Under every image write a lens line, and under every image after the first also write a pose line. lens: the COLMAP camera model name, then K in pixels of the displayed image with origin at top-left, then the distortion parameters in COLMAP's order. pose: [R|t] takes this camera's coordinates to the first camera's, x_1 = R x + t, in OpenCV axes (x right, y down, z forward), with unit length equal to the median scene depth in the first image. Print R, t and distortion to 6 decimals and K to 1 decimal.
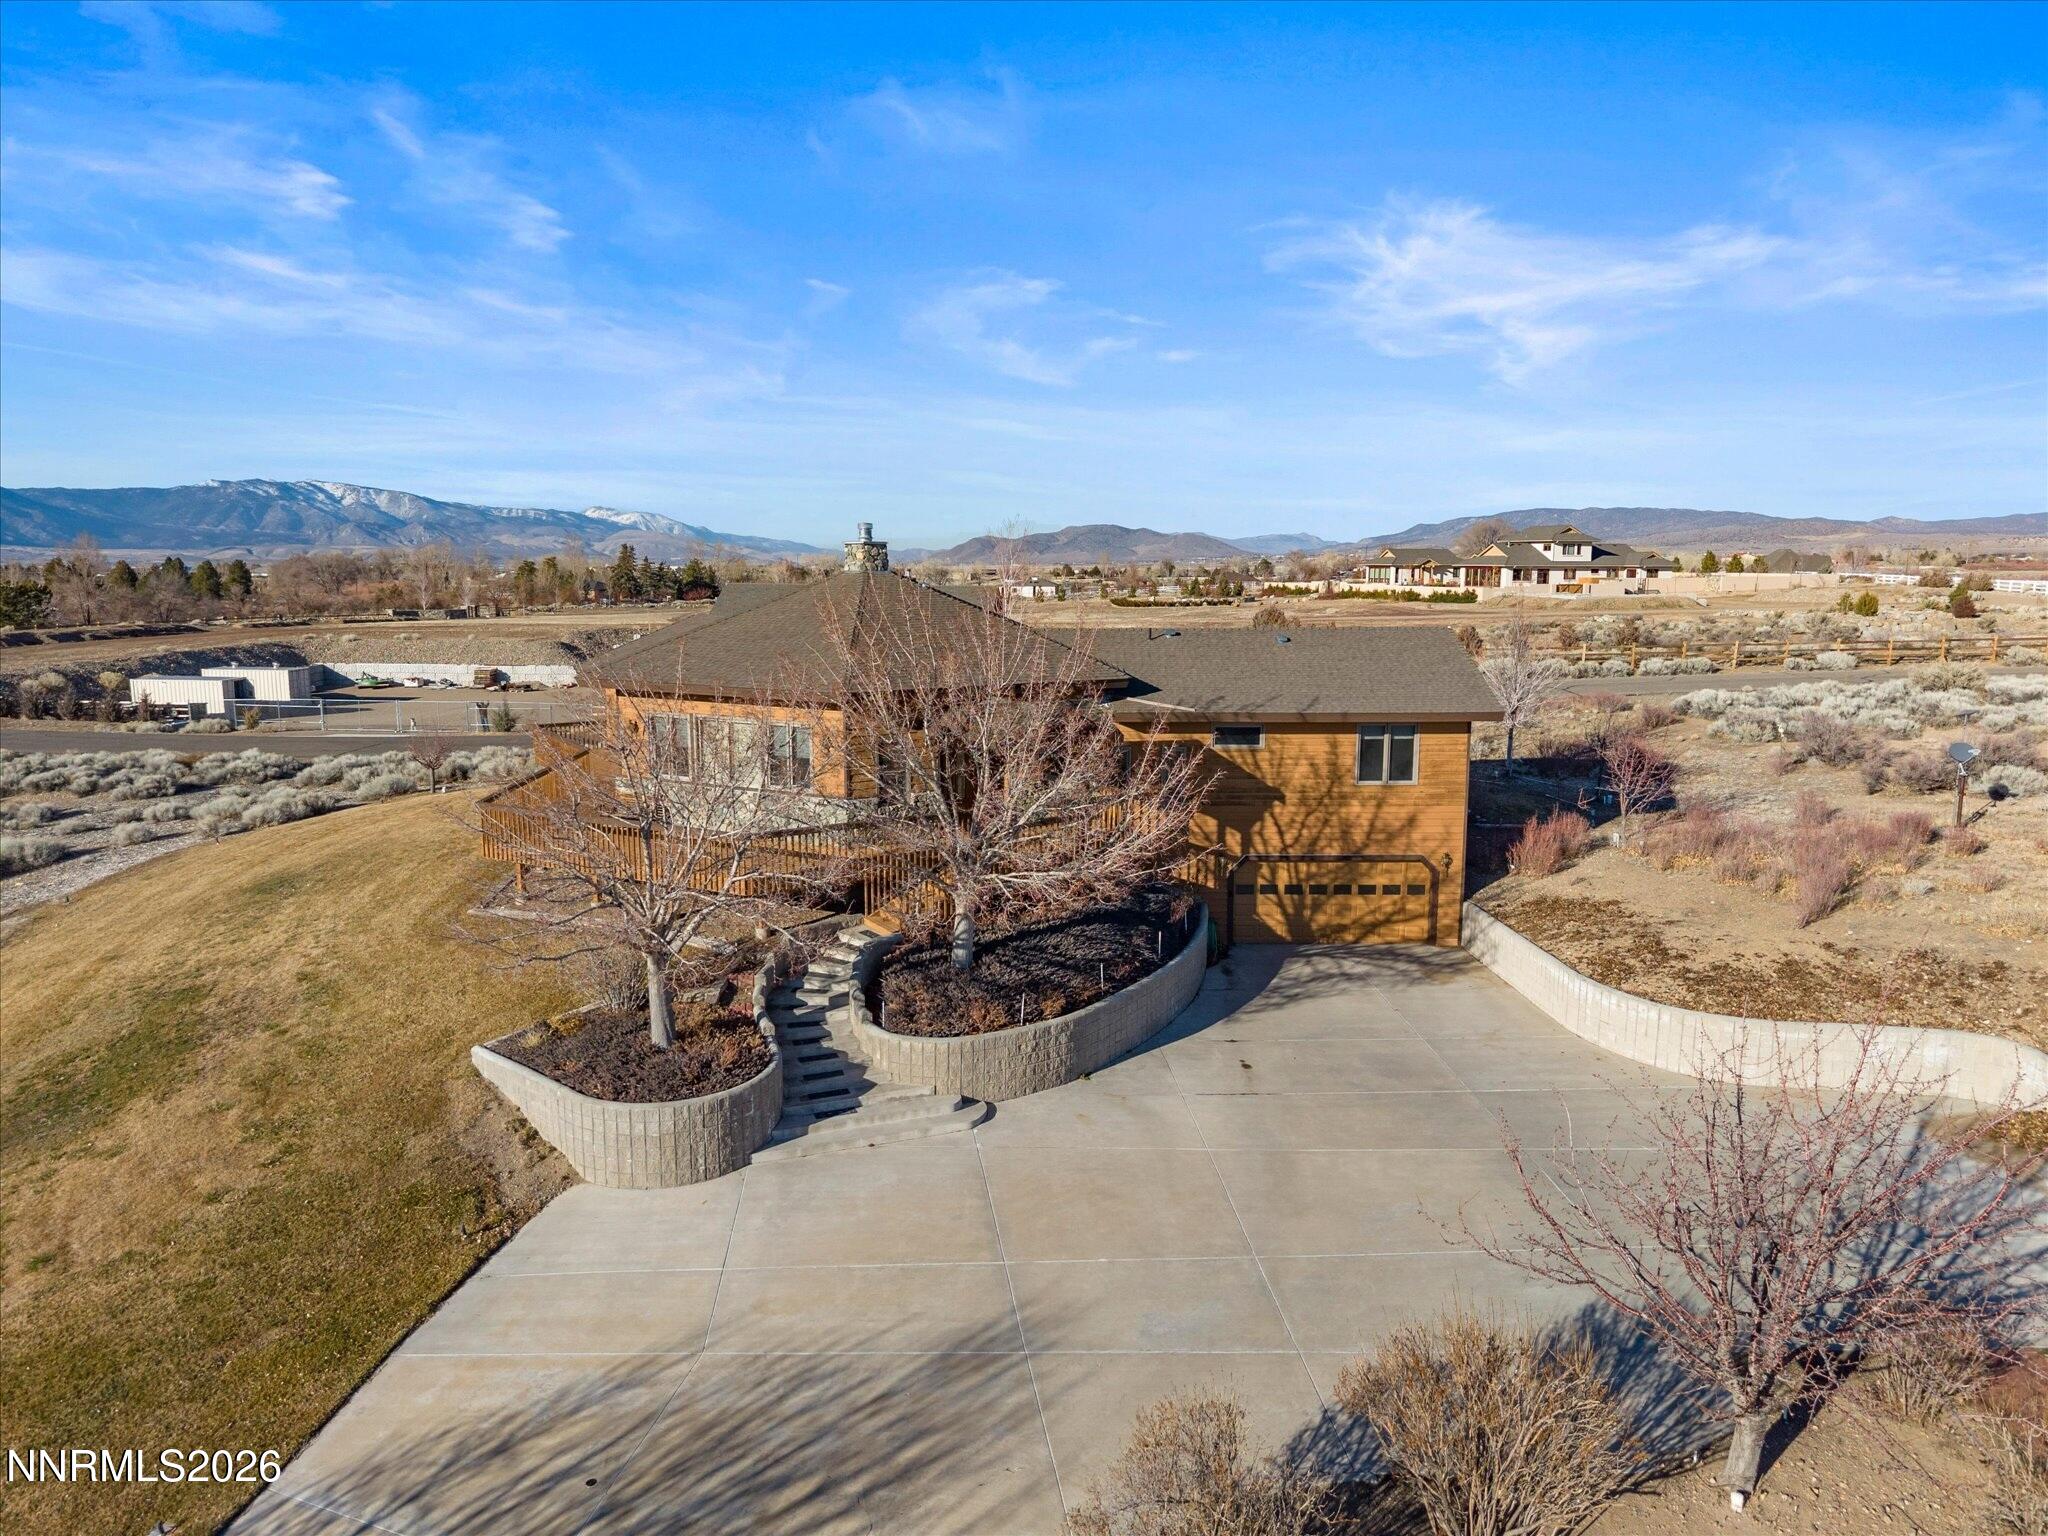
lens RADIAL K [[1409.9, 0, 1026.9], [0, 1409.9, 795.2], [0, 0, 1]] dist [0.032442, -0.021576]
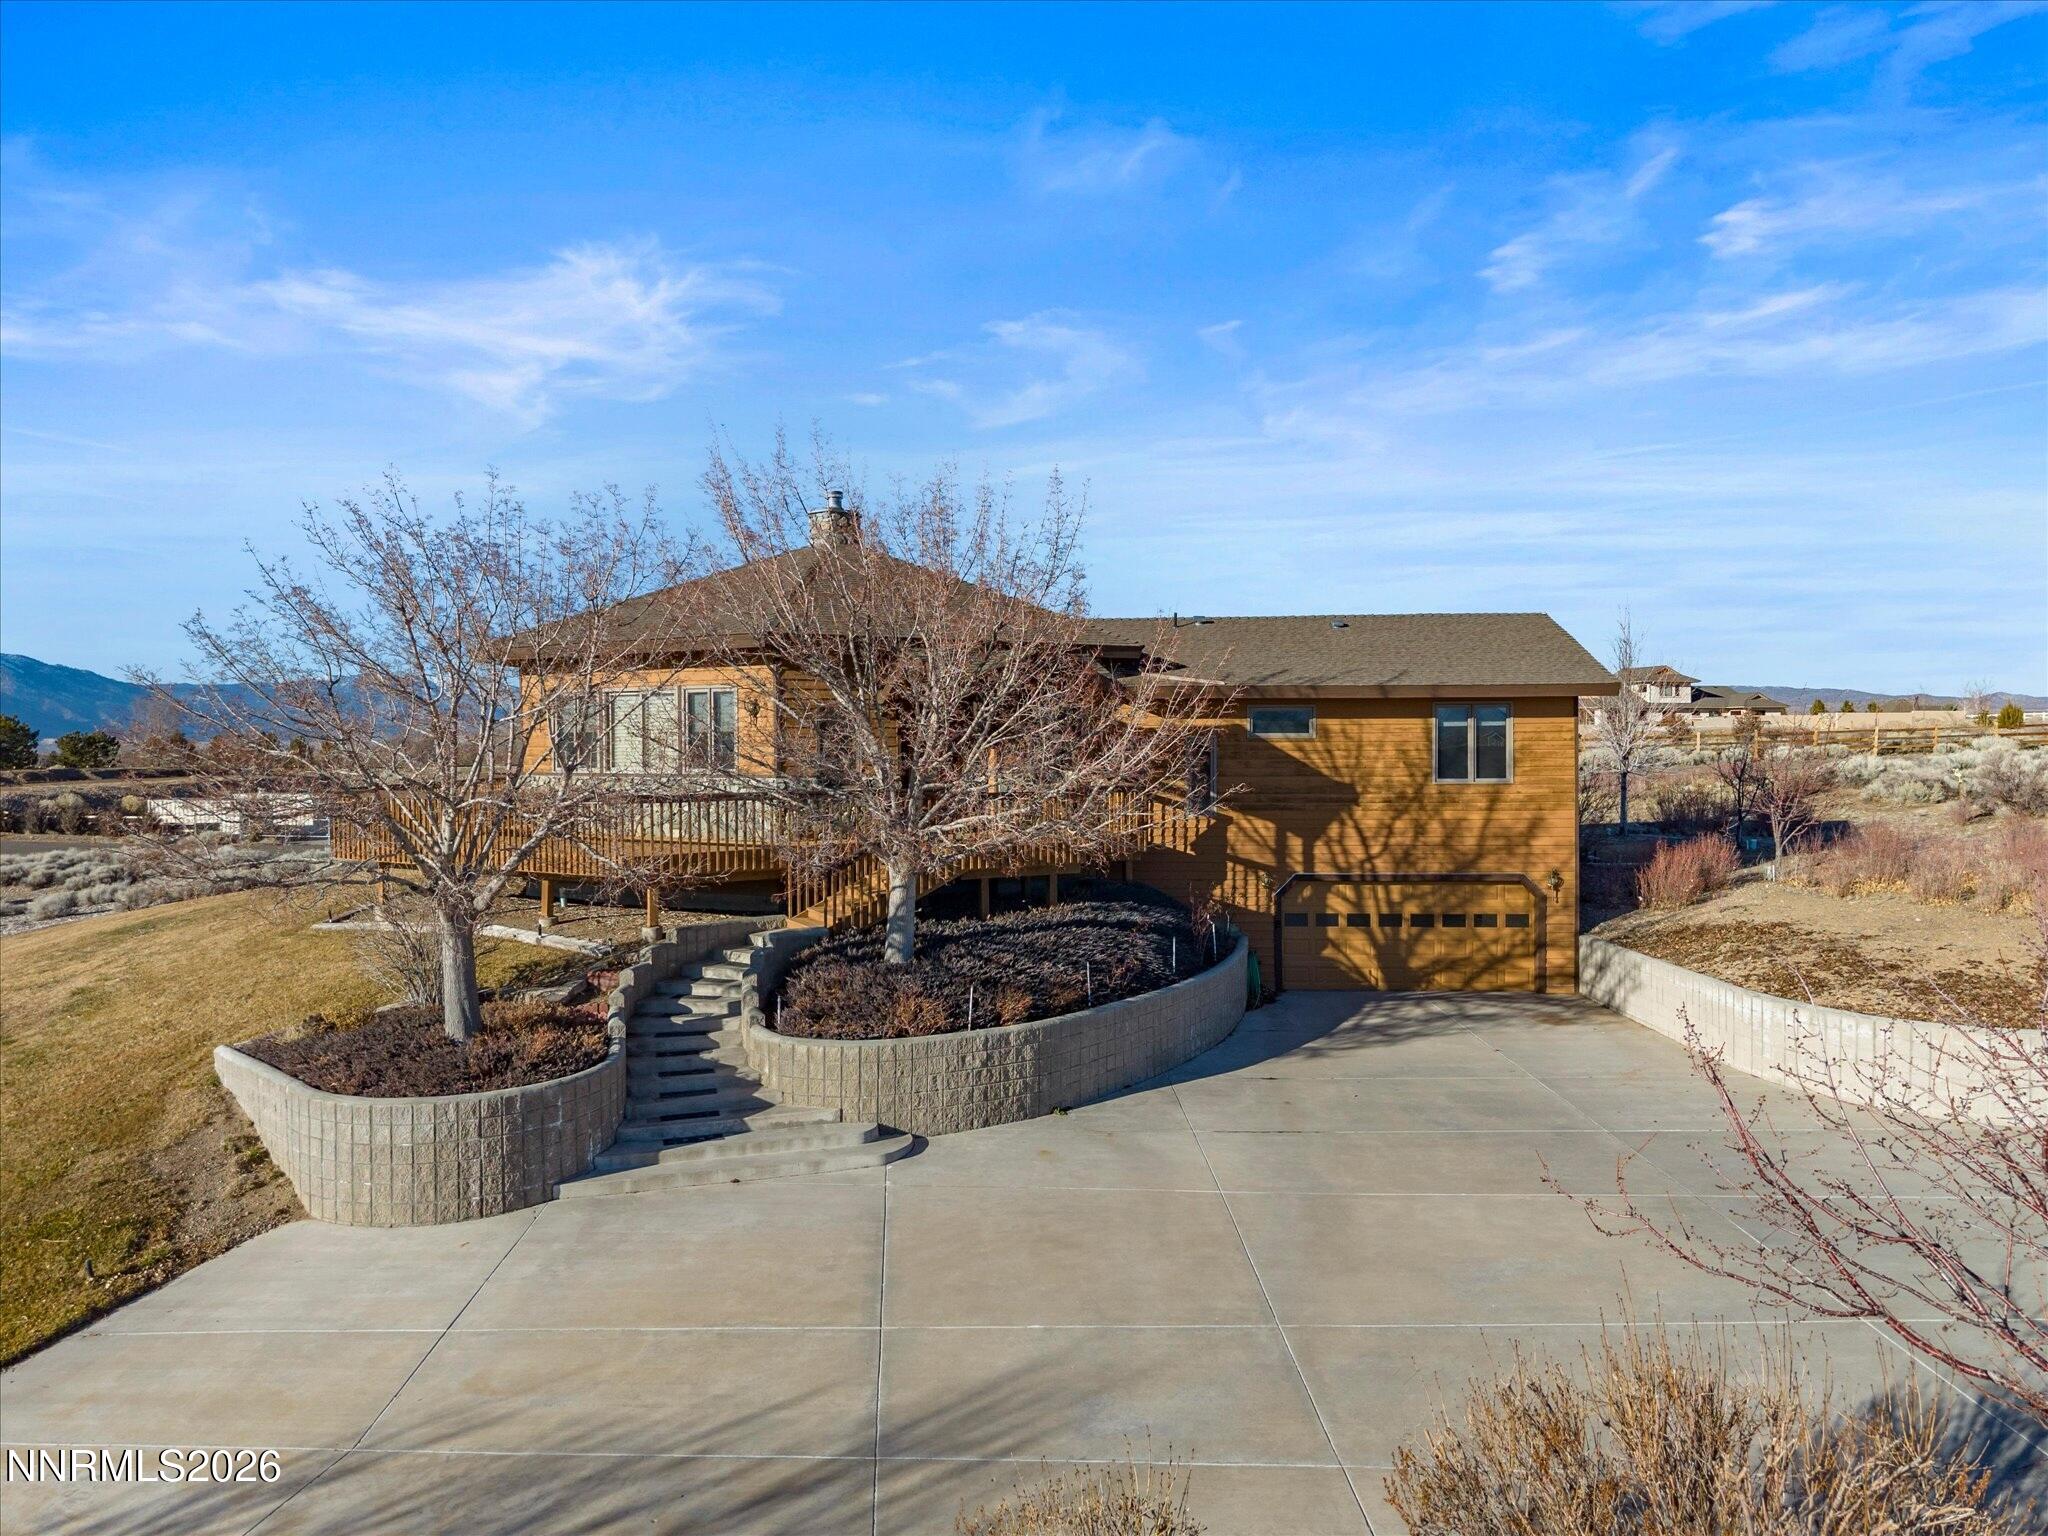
lens RADIAL K [[1439.3, 0, 1021.5], [0, 1439.3, 767.5], [0, 0, 1]] dist [0.012599, -0.001824]
pose [[0.998325, -0.004033, -0.057708, 0.067481], [-0.004262, 0.989727, -0.142909, 0.136929], [0.057692, 0.142916, 0.988052, 0.258425]]
